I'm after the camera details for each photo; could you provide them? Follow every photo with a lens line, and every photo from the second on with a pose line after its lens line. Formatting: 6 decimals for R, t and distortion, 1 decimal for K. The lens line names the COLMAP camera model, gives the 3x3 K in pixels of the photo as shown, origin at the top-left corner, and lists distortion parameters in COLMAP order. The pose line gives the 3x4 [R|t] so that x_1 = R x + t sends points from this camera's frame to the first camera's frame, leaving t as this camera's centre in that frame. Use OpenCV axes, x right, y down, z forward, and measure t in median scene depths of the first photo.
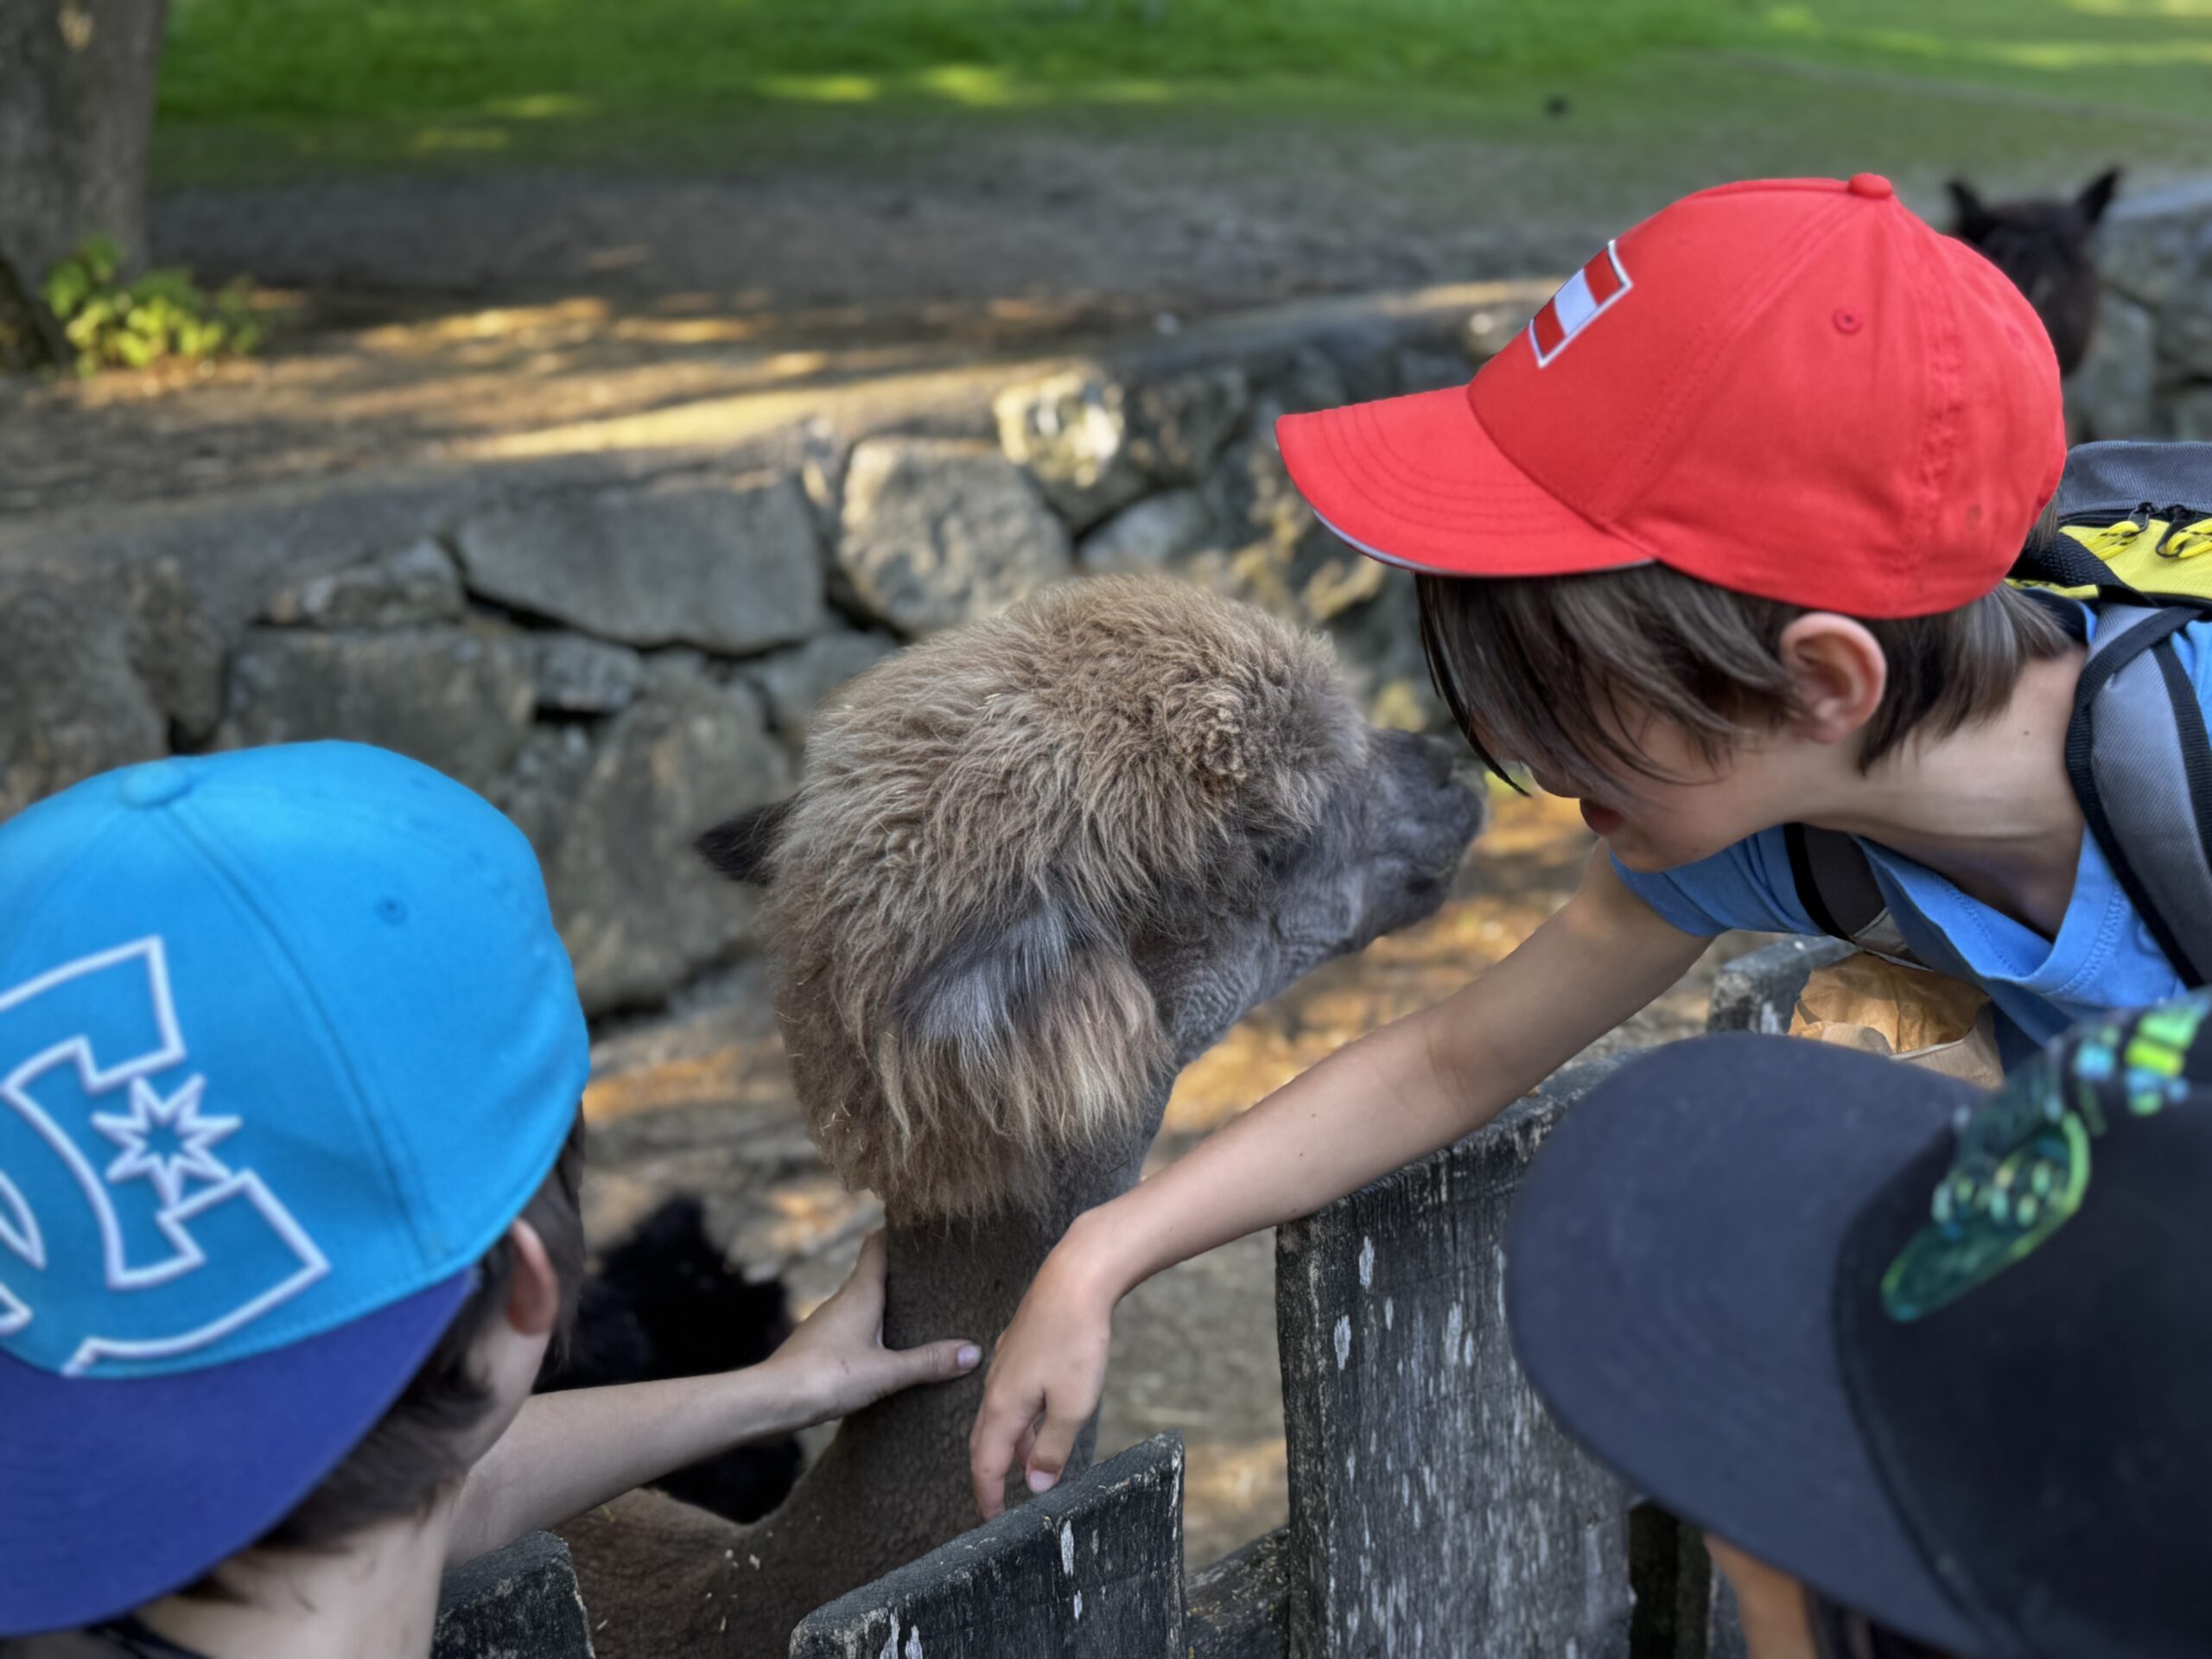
lens RADIAL K [[2563.9, 0, 1108.8], [0, 2563.9, 827.0], [0, 0, 1]] dist [0.076367, 0.000000]
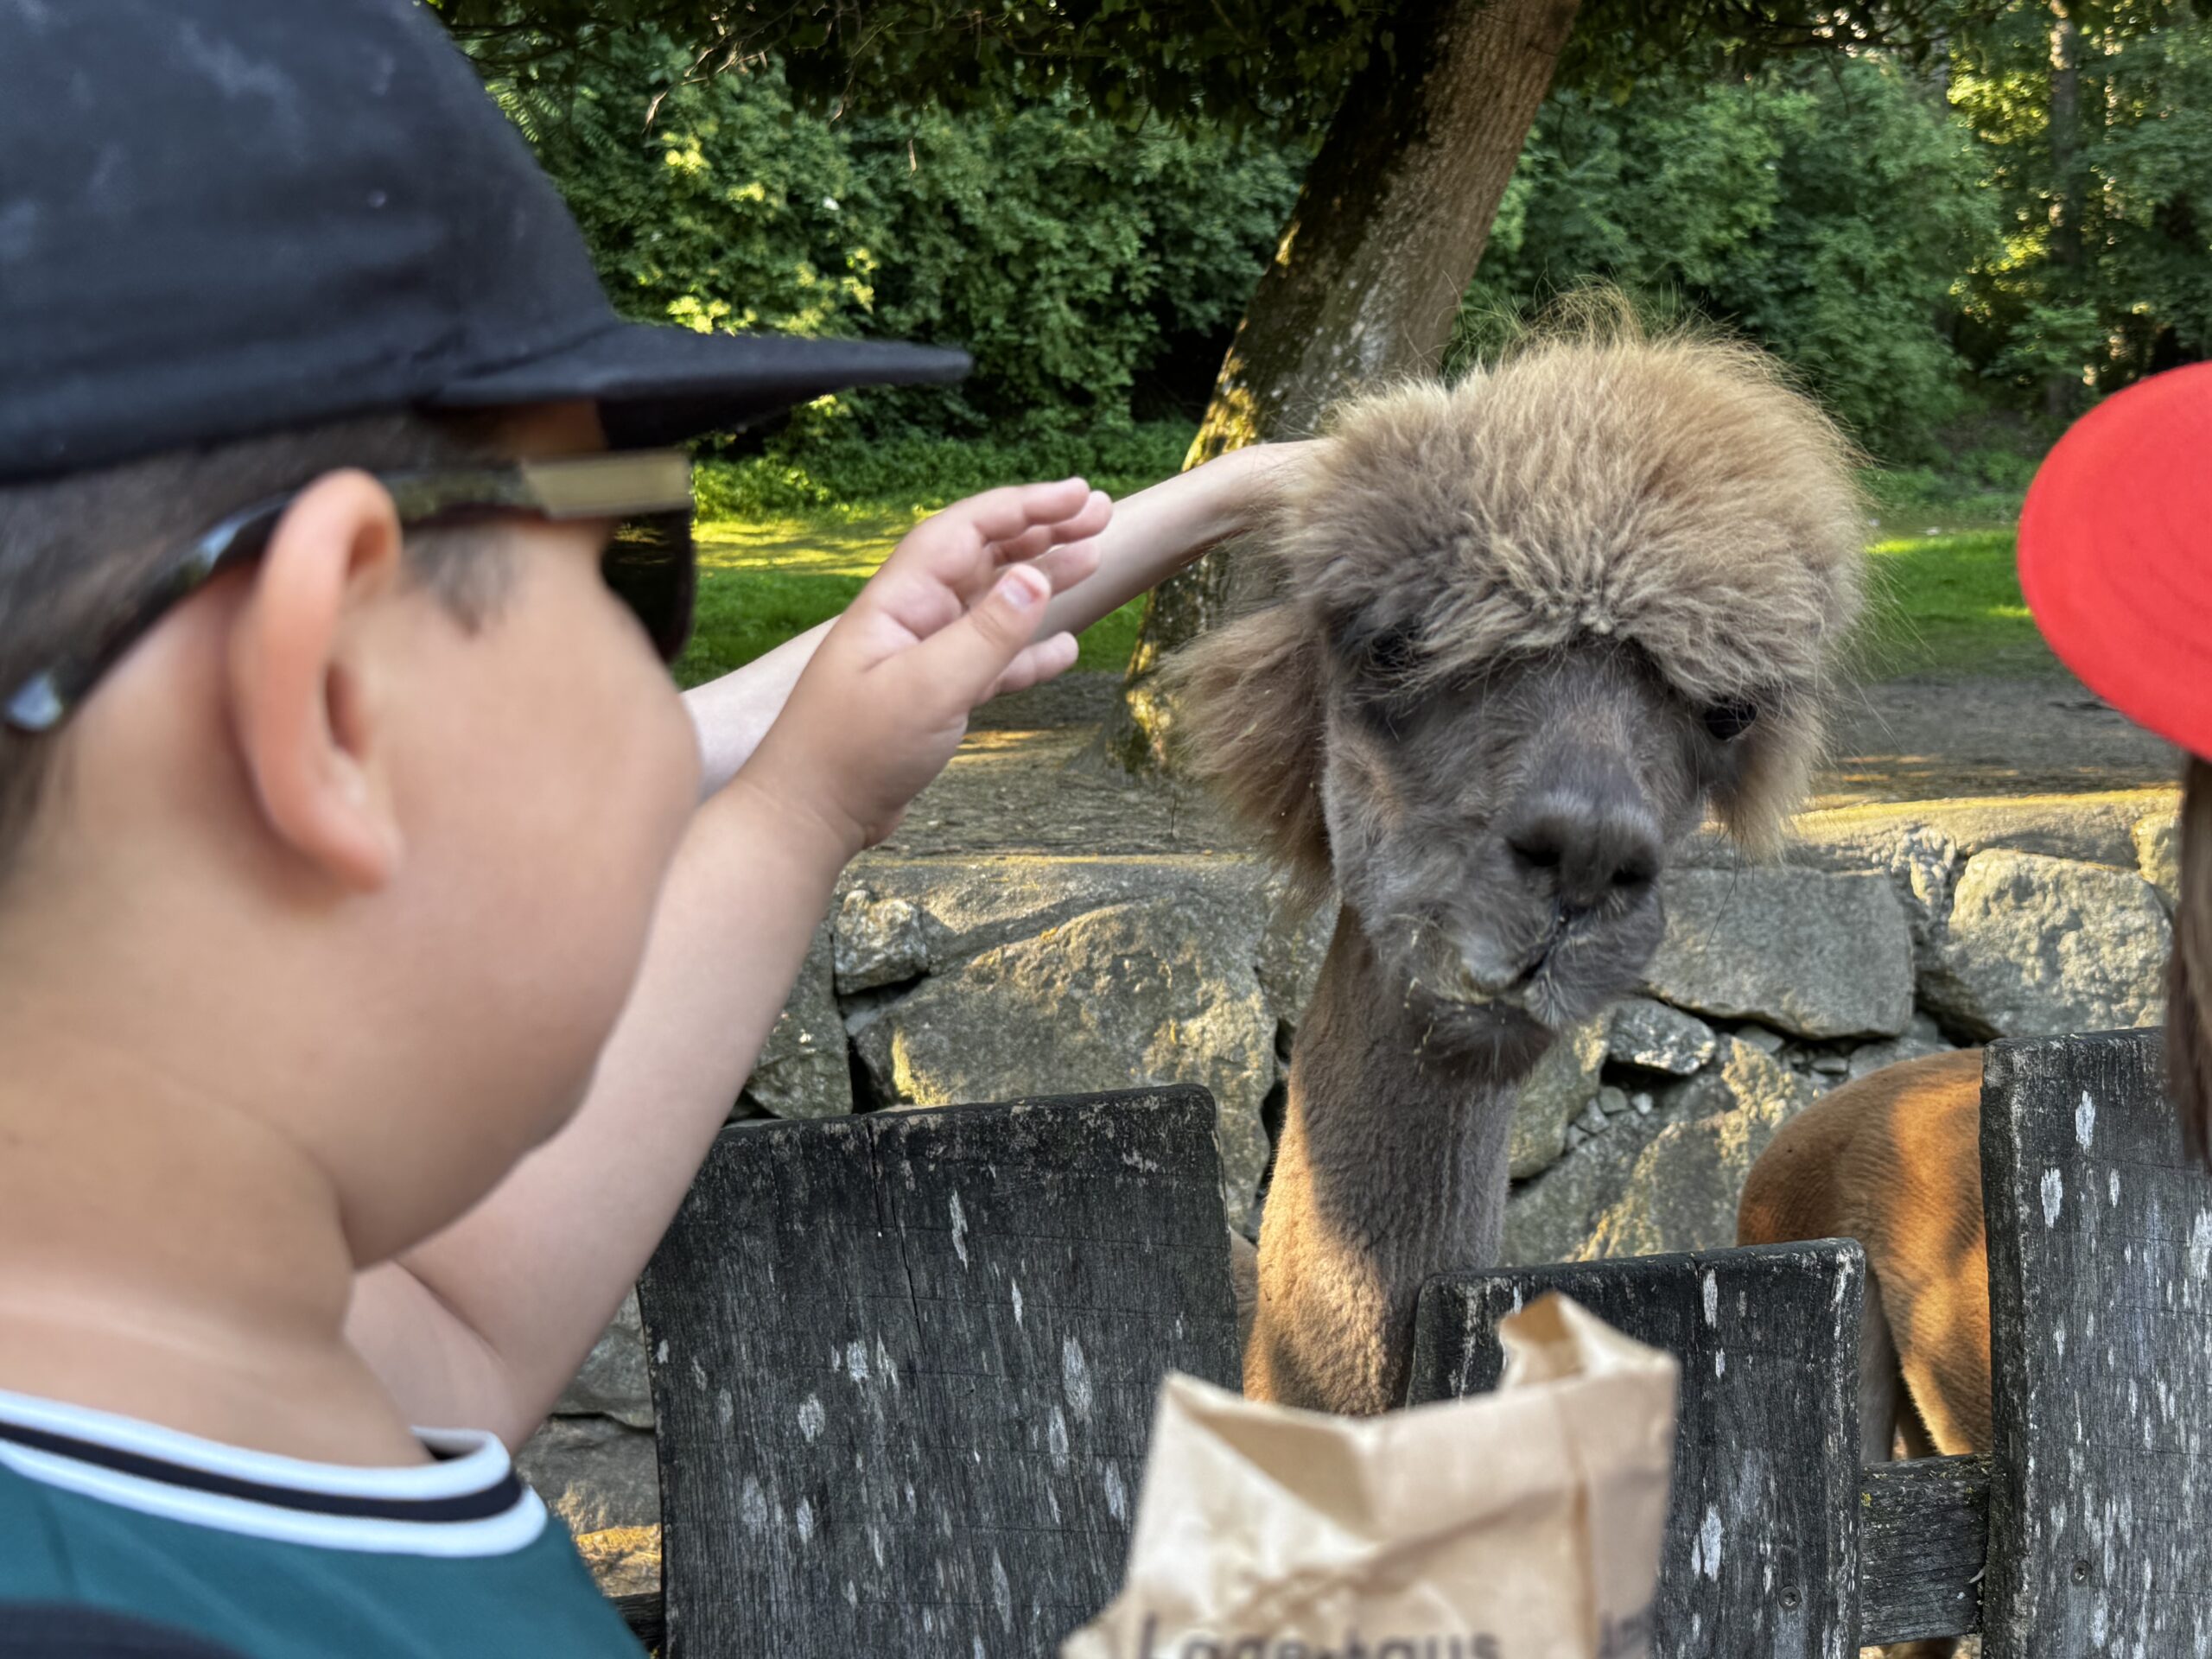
lens RADIAL K [[2563.9, 0, 1104.5], [0, 2563.9, 820.9], [0, 0, 1]] dist [0.076367, 0.000000]
pose [[0.889996, 0.052750, -0.452907, 0.200142], [-0.155181, 0.969033, -0.192079, 0.293306], [0.428750, 0.241232, 0.870621, -0.043880]]
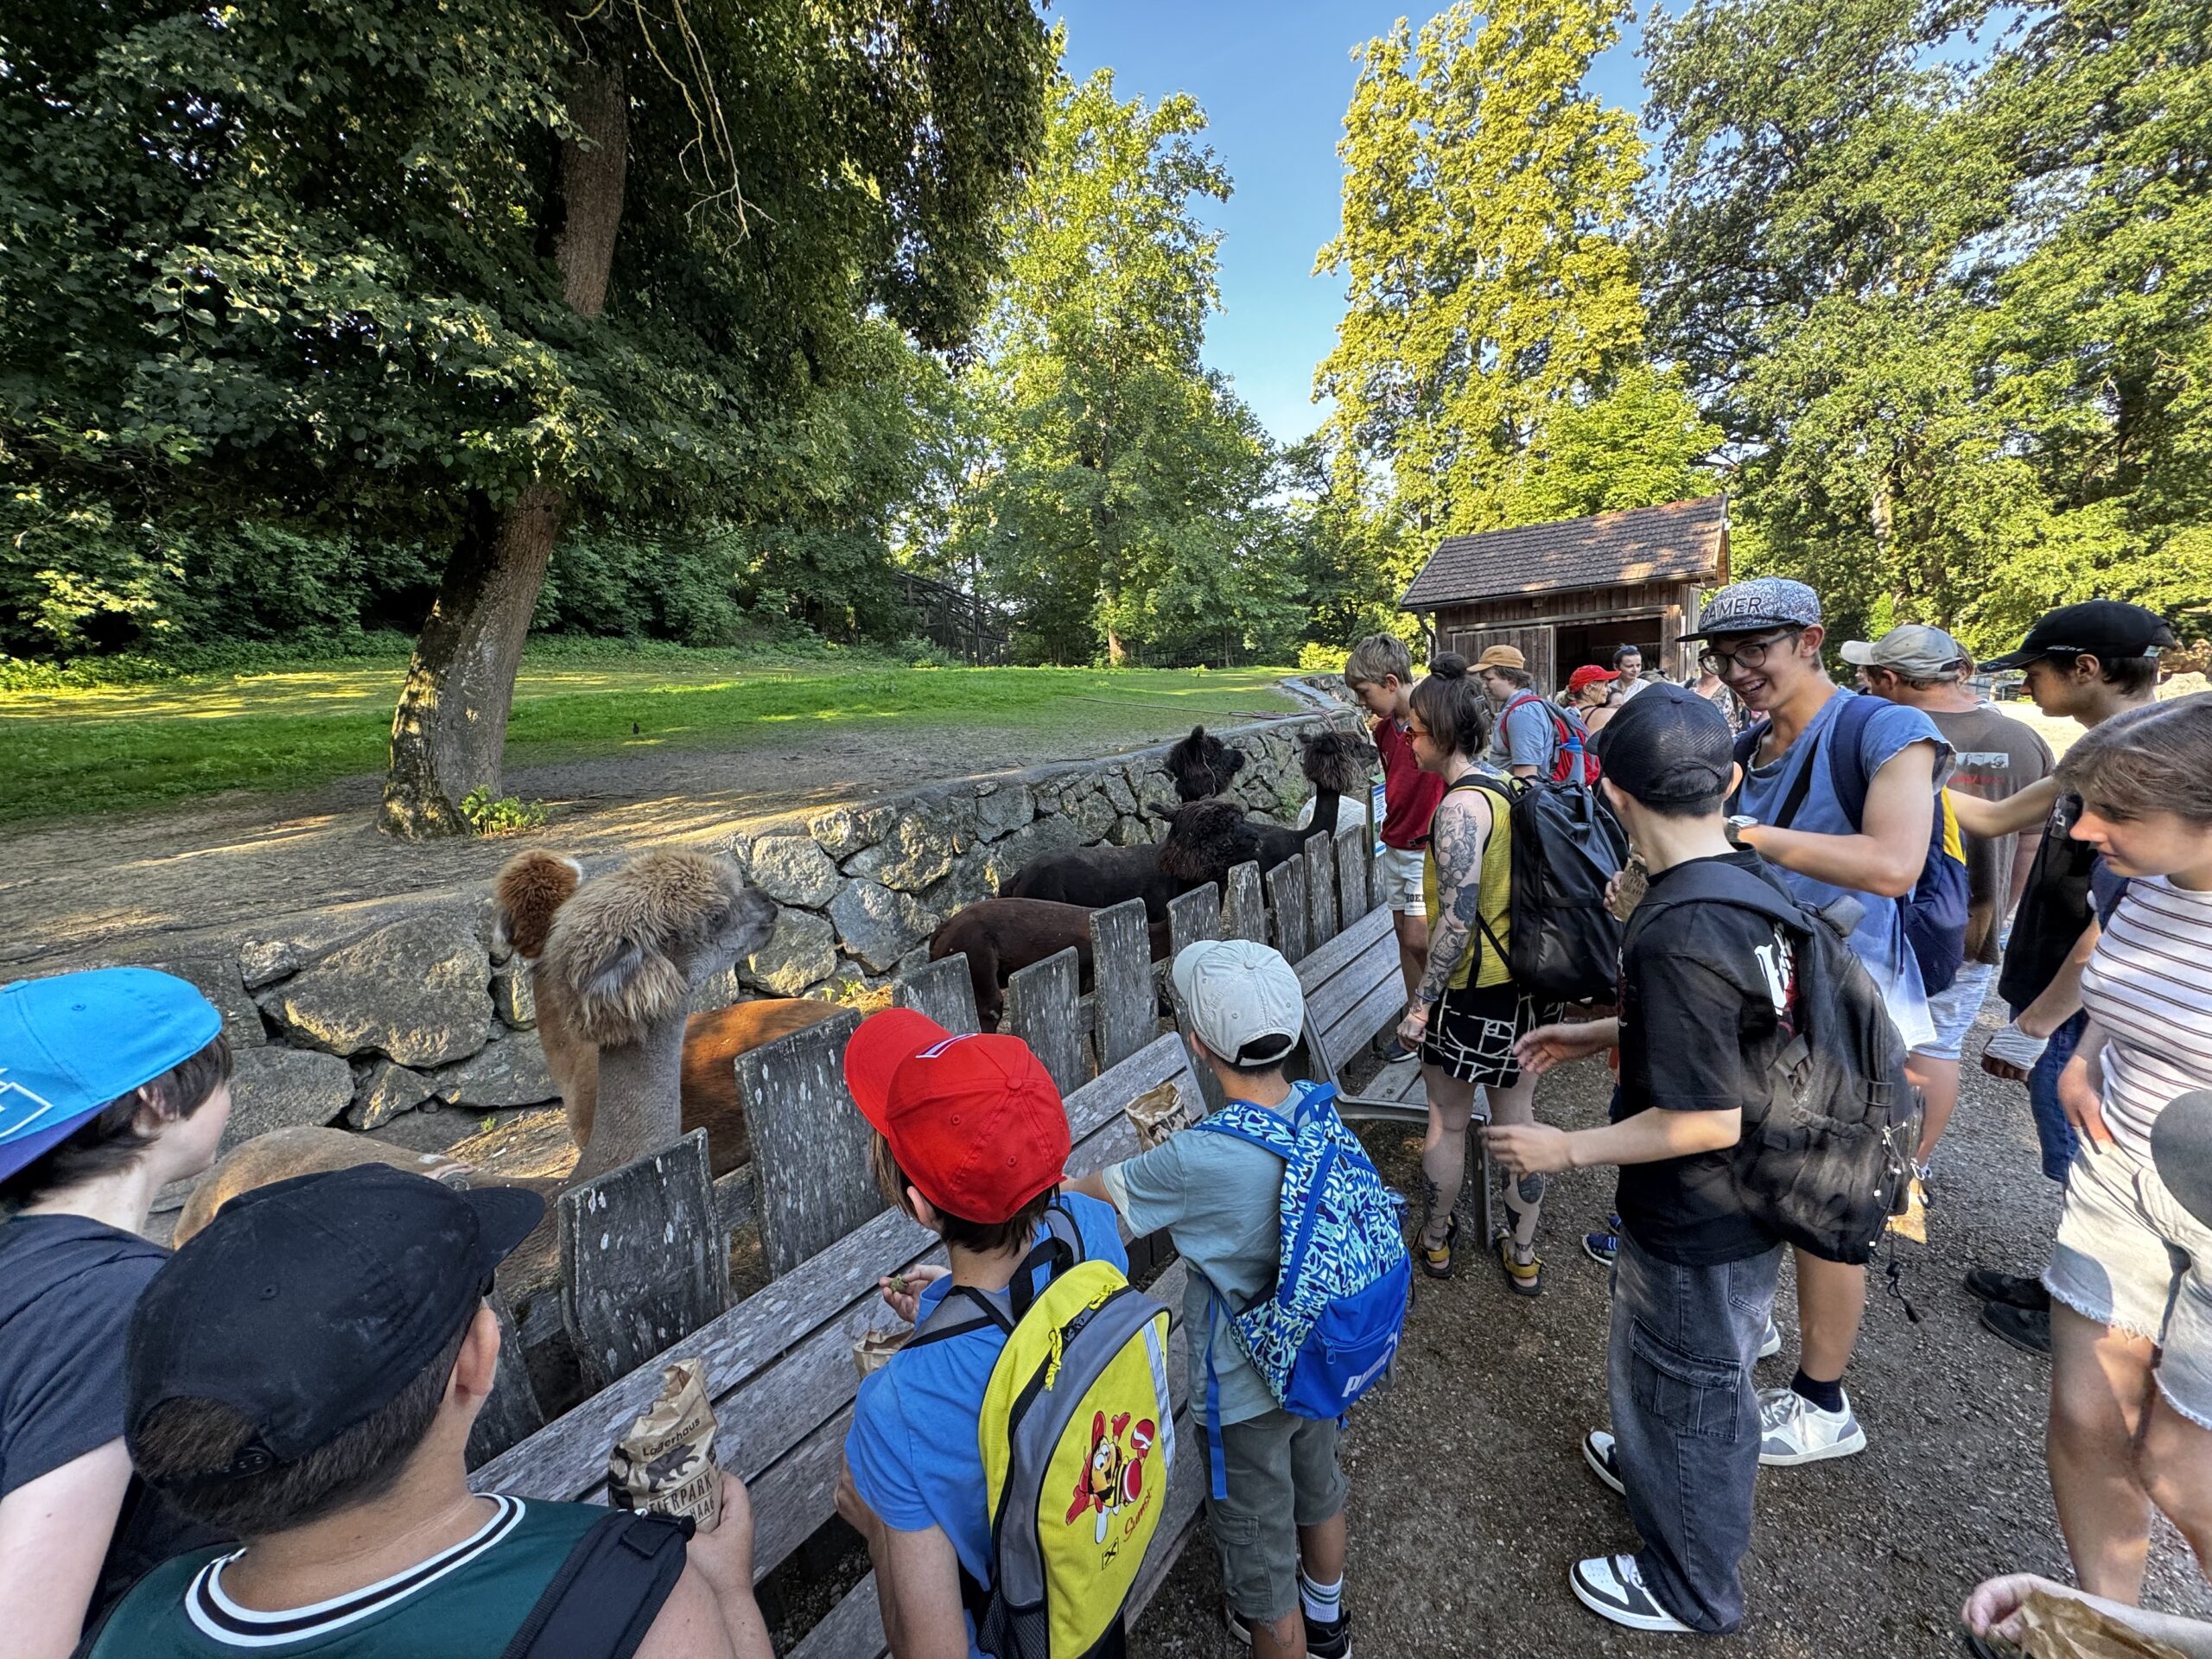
lens RADIAL K [[883.4, 0, 1123.9], [0, 883.4, 817.1], [0, 0, 1]] dist [-0.003322, -0.000637]
pose [[0.971754, -0.067404, 0.226164, 0.312383], [0.100795, 0.985079, -0.139501, 0.042676], [-0.213387, 0.158357, 0.964048, -0.304126]]
